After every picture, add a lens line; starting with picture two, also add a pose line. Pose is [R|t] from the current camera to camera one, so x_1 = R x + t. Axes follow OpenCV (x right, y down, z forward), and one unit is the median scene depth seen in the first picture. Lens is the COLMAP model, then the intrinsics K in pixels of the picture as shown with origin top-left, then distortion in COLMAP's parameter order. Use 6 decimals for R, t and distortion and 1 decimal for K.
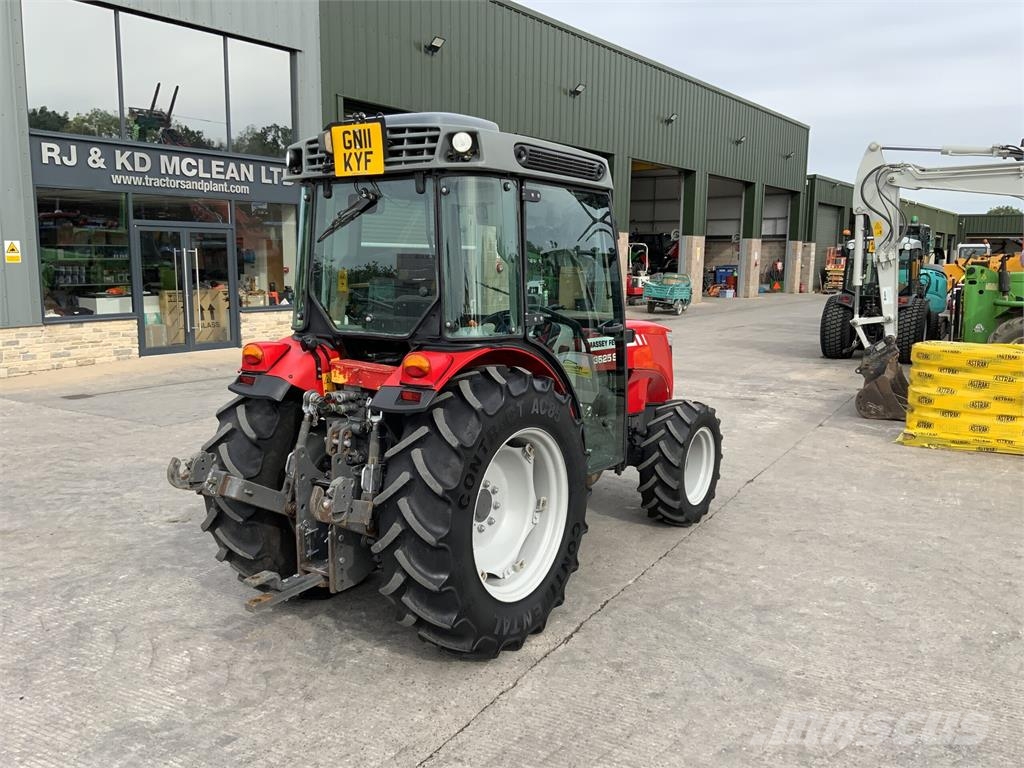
lens RADIAL K [[845.2, 0, 512.0], [0, 845.2, 384.0], [0, 0, 1]] dist [0.106417, -0.211270]
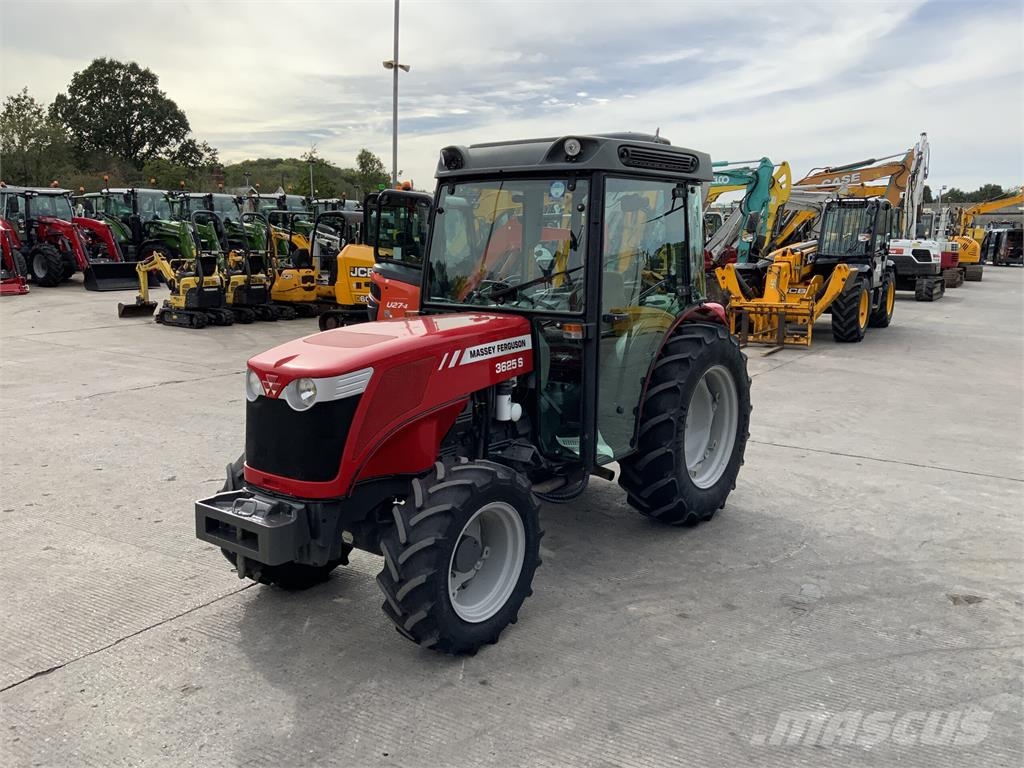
lens RADIAL K [[840.1, 0, 511.8], [0, 840.1, 381.6], [0, 0, 1]] dist [0.100144, -0.176606]
pose [[-0.998256, -0.015685, 0.056920, -0.027392], [0.002534, 0.951800, 0.306709, -0.186533], [-0.058987, 0.306318, -0.950100, 1.252262]]
